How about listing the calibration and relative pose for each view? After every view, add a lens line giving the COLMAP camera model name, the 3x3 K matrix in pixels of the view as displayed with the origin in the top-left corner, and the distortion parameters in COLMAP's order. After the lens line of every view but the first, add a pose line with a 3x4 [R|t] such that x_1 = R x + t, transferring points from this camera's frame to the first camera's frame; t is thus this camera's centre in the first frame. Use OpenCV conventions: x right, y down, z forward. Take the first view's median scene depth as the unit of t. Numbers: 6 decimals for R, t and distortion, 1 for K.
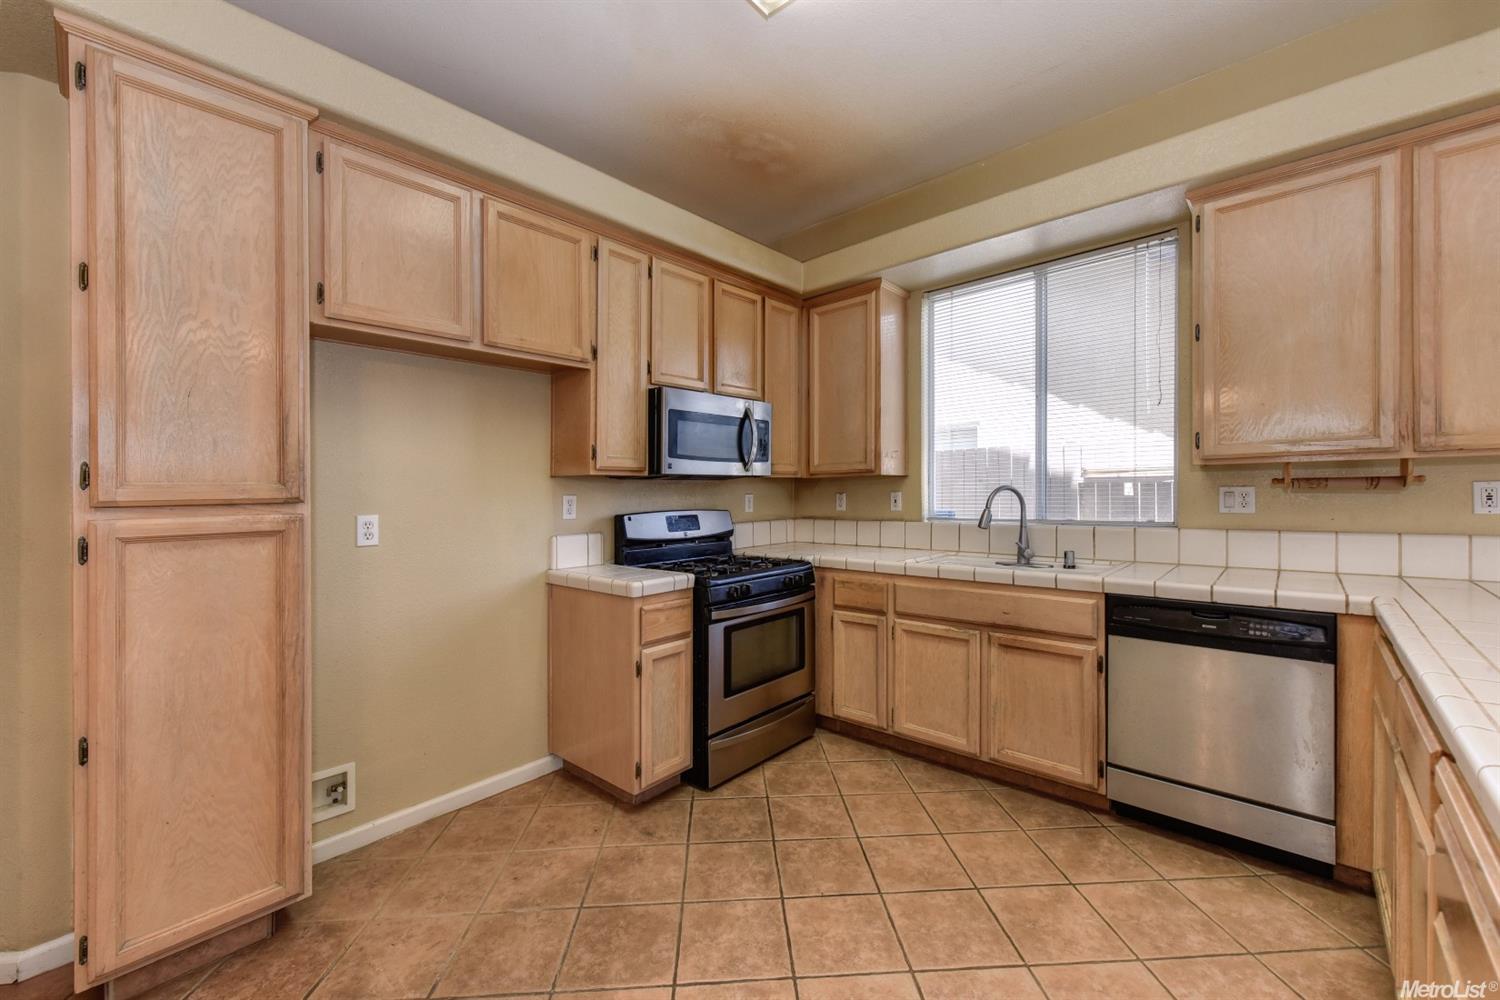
lens RADIAL K [[597.7, 0, 753.6], [0, 597.7, 494.4], [0, 0, 1]] dist [0.008085, -0.001166]
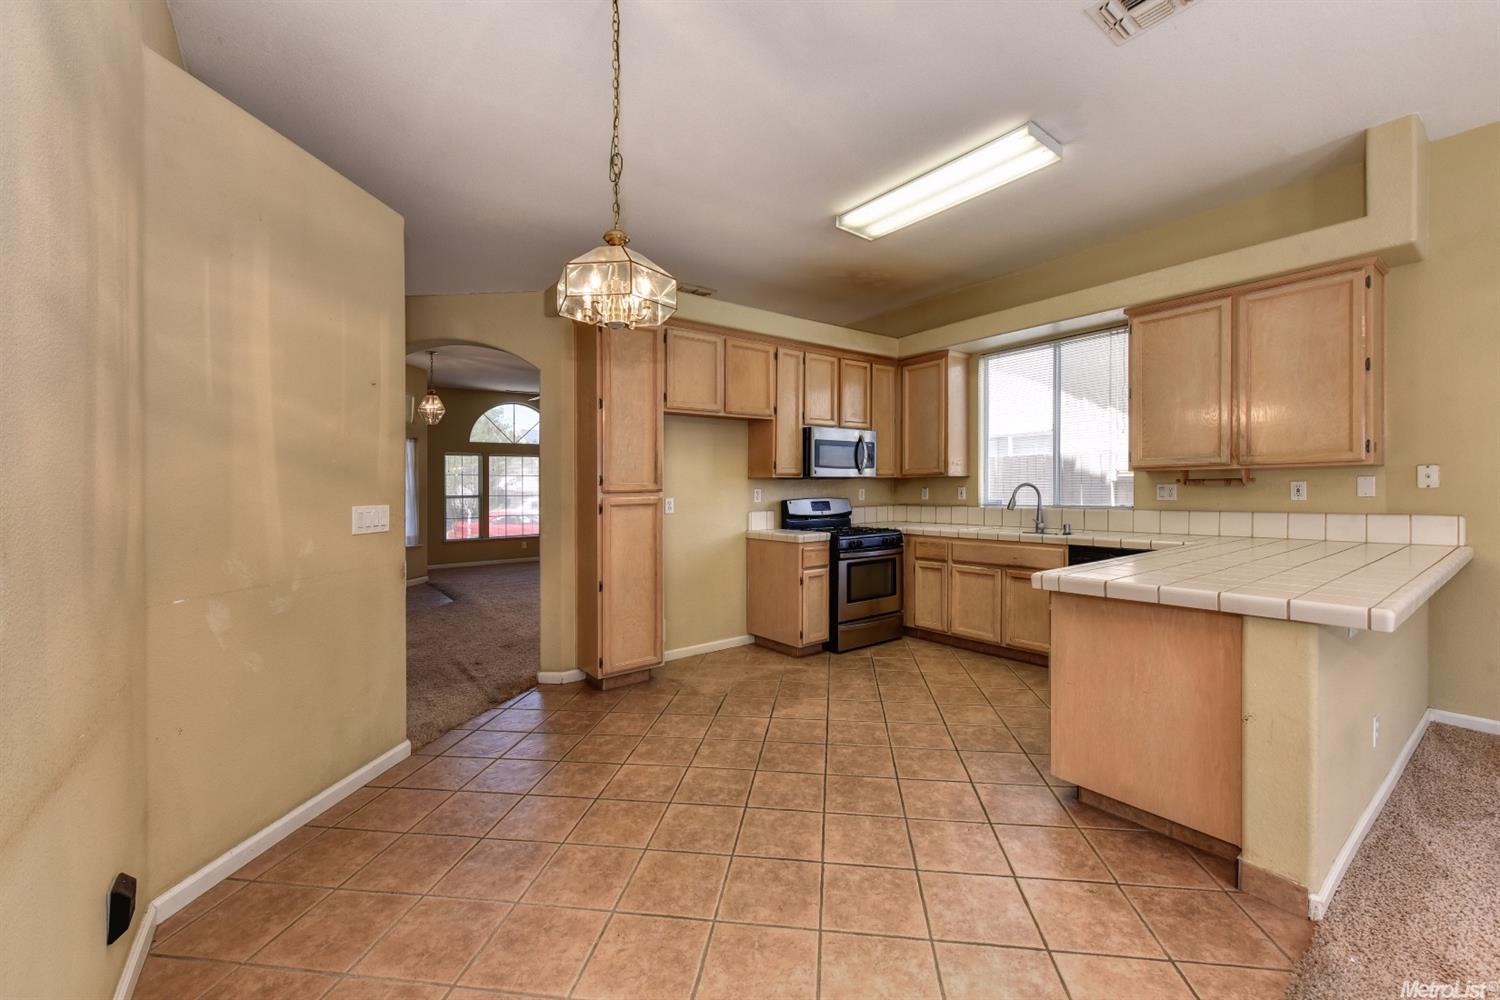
lens RADIAL K [[597.7, 0, 754.2], [0, 597.7, 495.4], [0, 0, 1]] dist [0.008085, -0.001166]
pose [[0.982370, 0.003536, -0.186911, 0.010880], [-0.001671, 0.999947, 0.010137, 0.003346], [0.186937, -0.009646, 0.982324, -0.791199]]
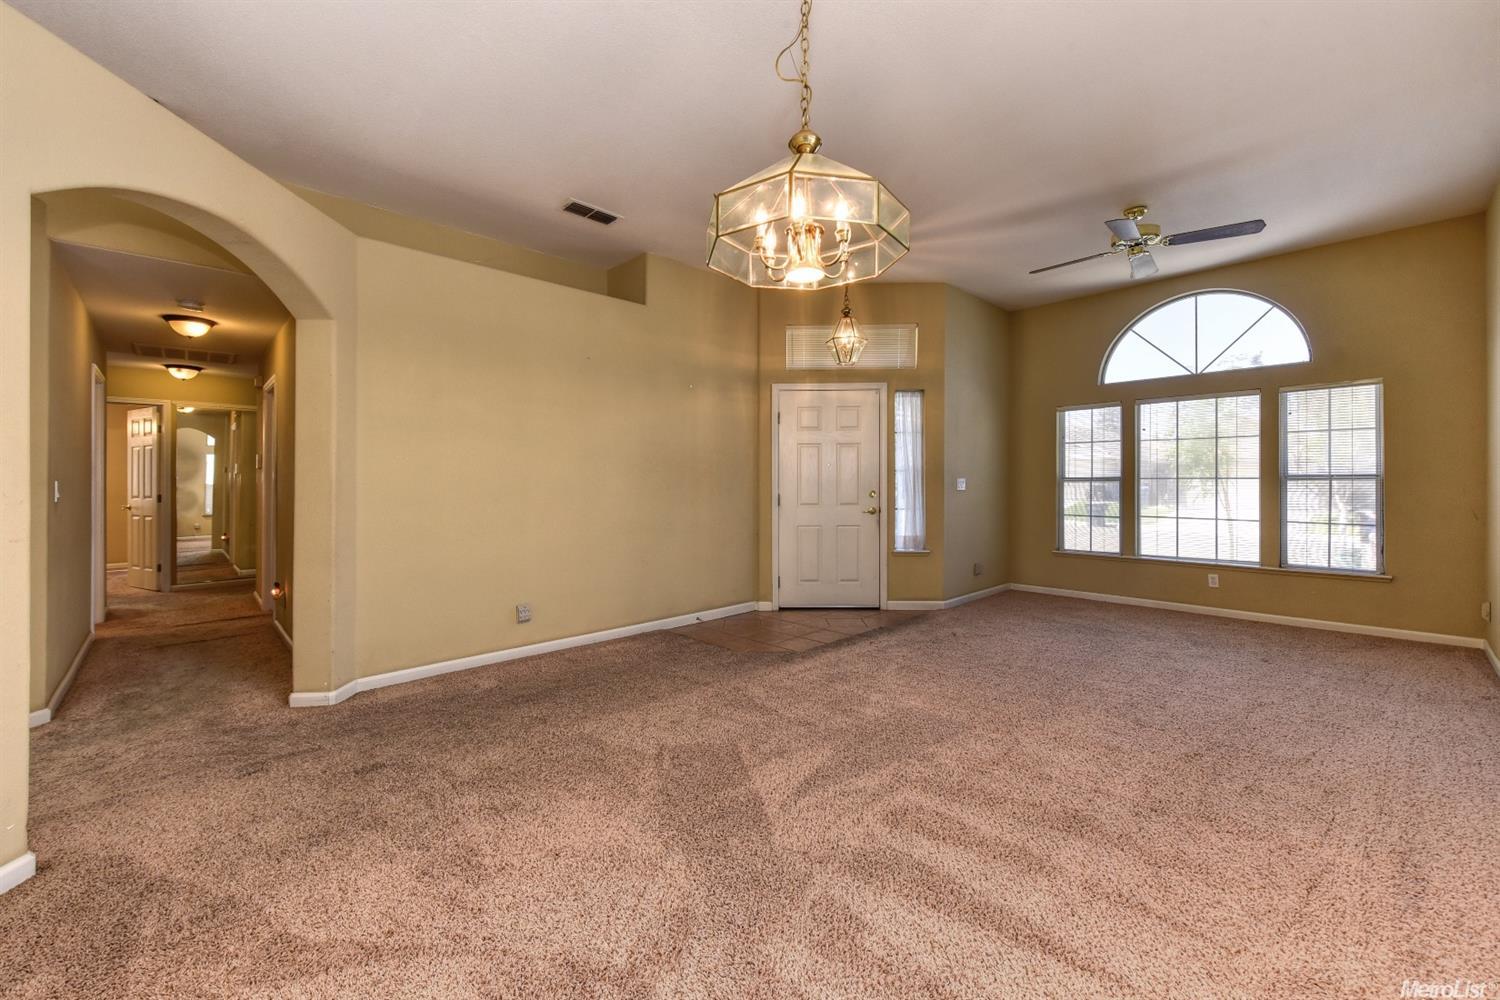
lens RADIAL K [[597.7, 0, 747.1], [0, 597.7, 485.0], [0, 0, 1]] dist [0.008085, -0.001166]
pose [[-0.074261, 0.019885, -0.997041, -0.191800], [0.004060, 0.999799, 0.019638, 0.026741], [0.997231, -0.002590, -0.074327, 1.538810]]
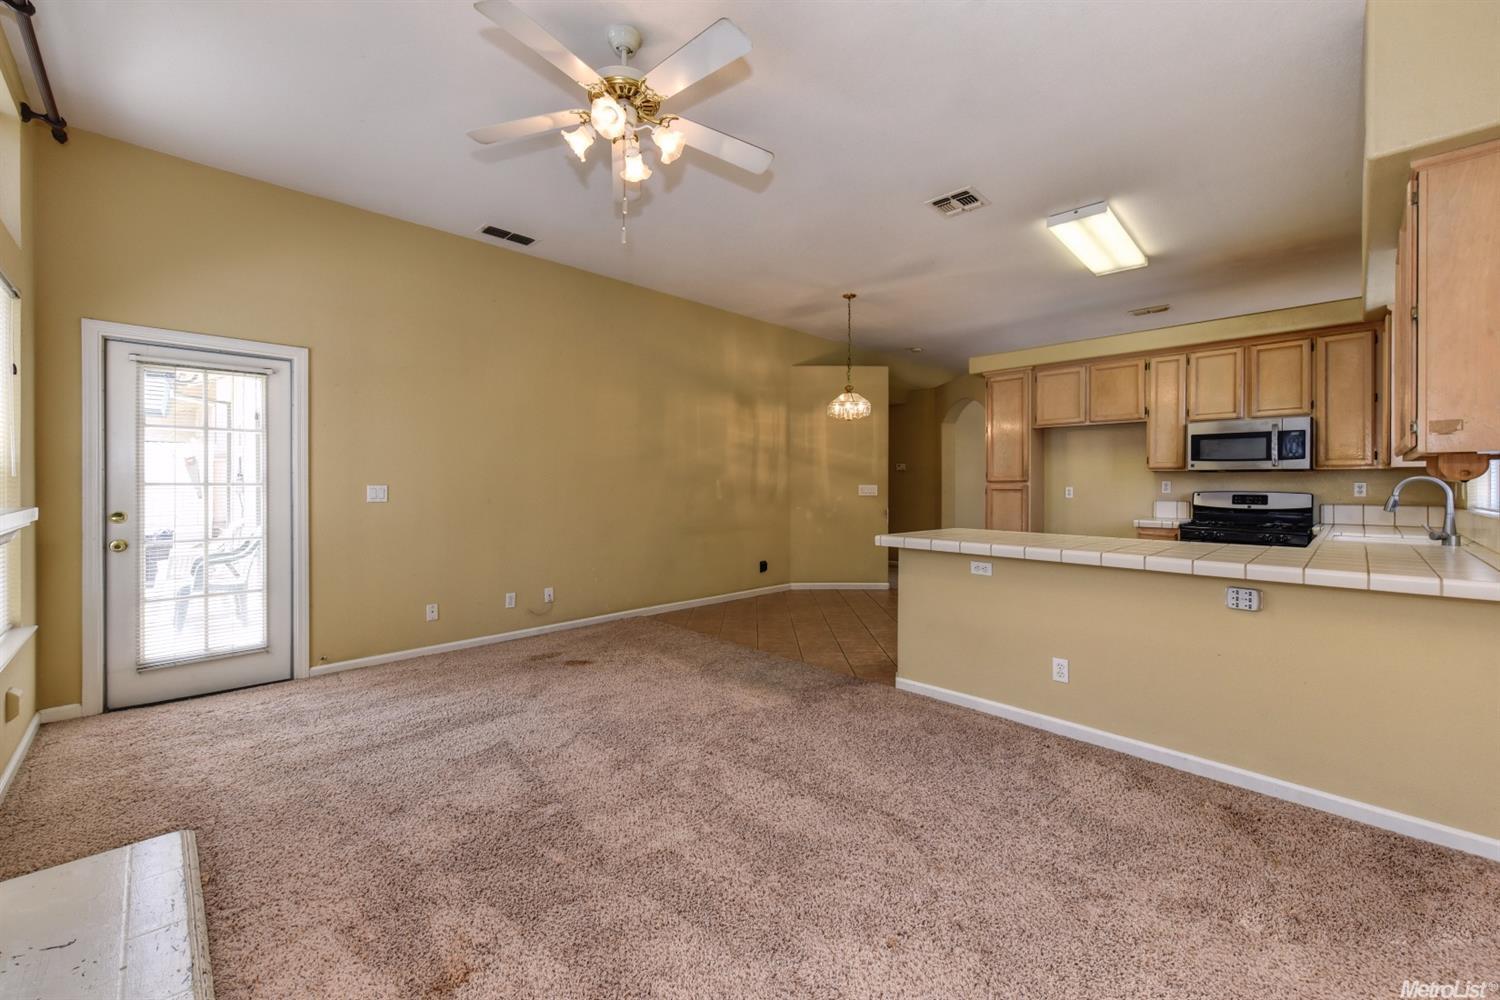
lens RADIAL K [[597.7, 0, 743.1], [0, 597.7, 481.8], [0, 0, 1]] dist [0.008085, -0.001166]
pose [[-0.064134, 0.011502, -0.997875, 1.917737], [-0.007768, 0.999898, 0.012025, -0.009655], [0.997911, 0.008522, -0.064038, -0.286525]]
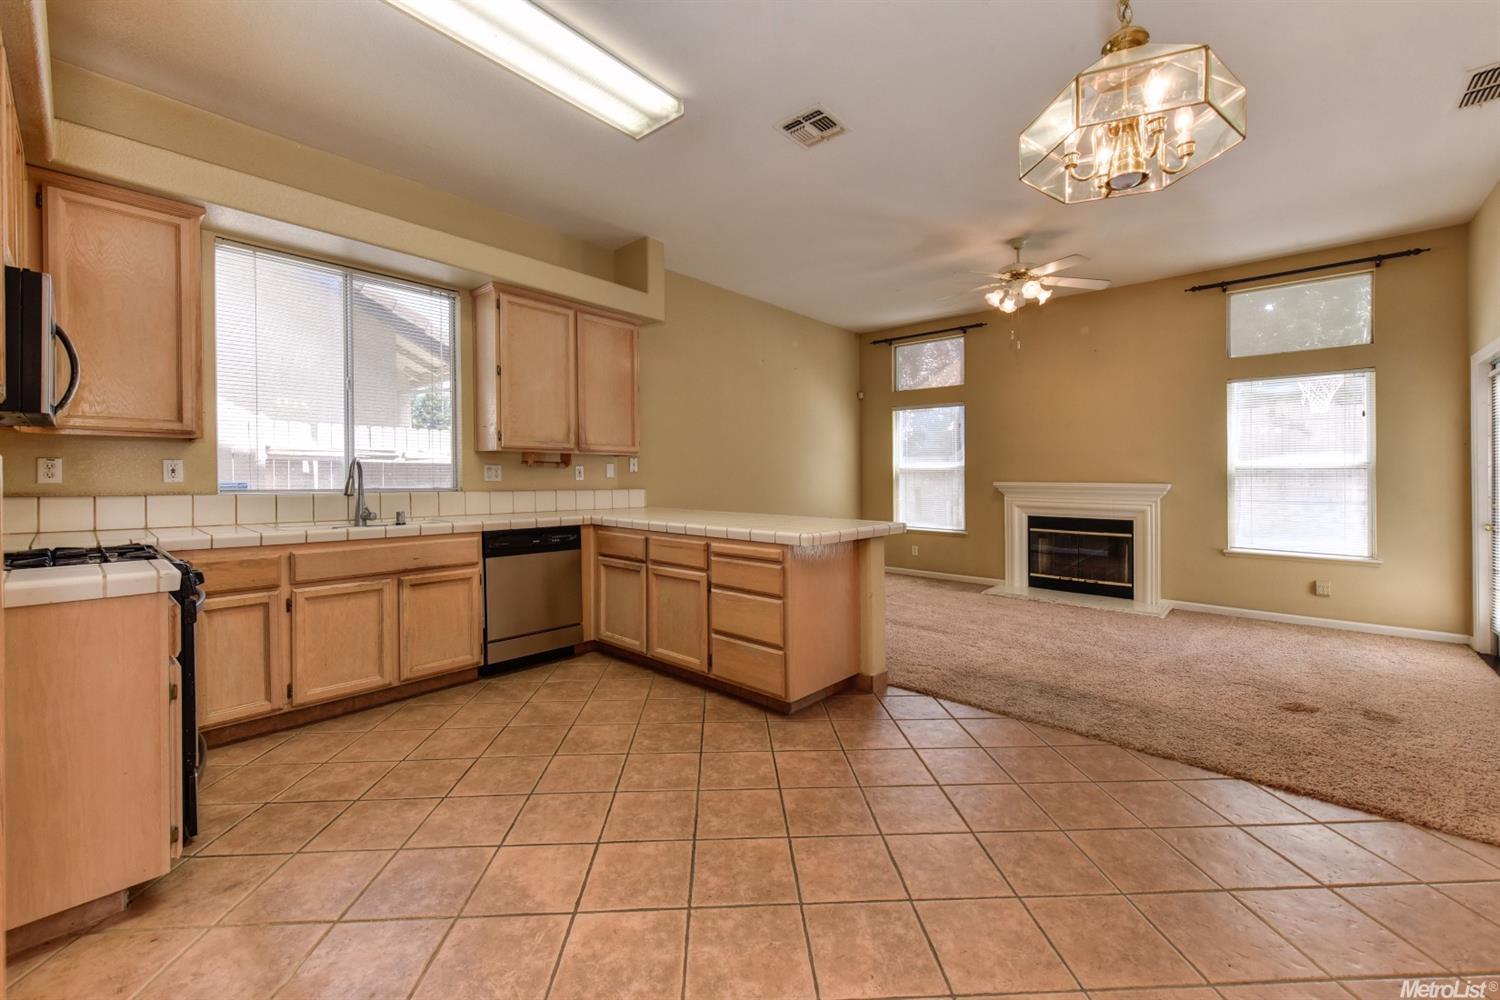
lens RADIAL K [[597.7, 0, 754.5], [0, 597.7, 488.7], [0, 0, 1]] dist [0.008085, -0.001166]
pose [[-0.010287, -0.003029, 0.999942, -0.828916], [-0.000275, 0.999995, 0.003027, 0.046179], [-0.999947, -0.000244, -0.010288, 0.294965]]
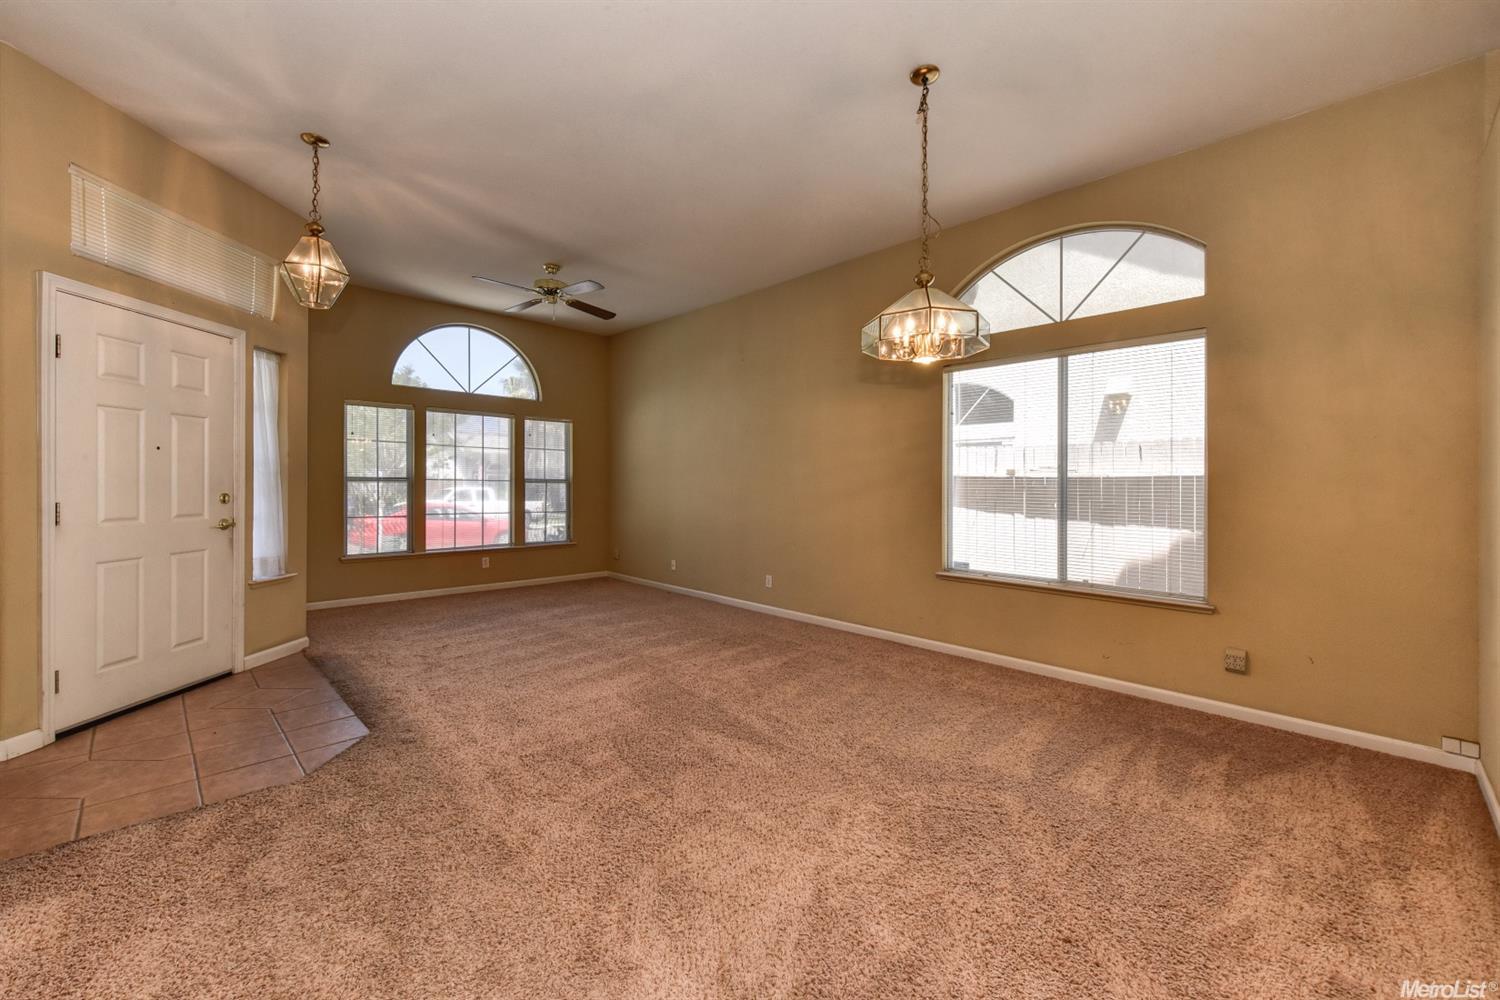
lens RADIAL K [[597.7, 0, 751.4], [0, 597.7, 502.5], [0, 0, 1]] dist [0.008085, -0.001166]
pose [[0.997462, 0.027226, -0.065792, -1.040039], [-0.025317, 0.999239, 0.029685, 0.039568], [0.066550, -0.027944, 0.997392, 0.538854]]
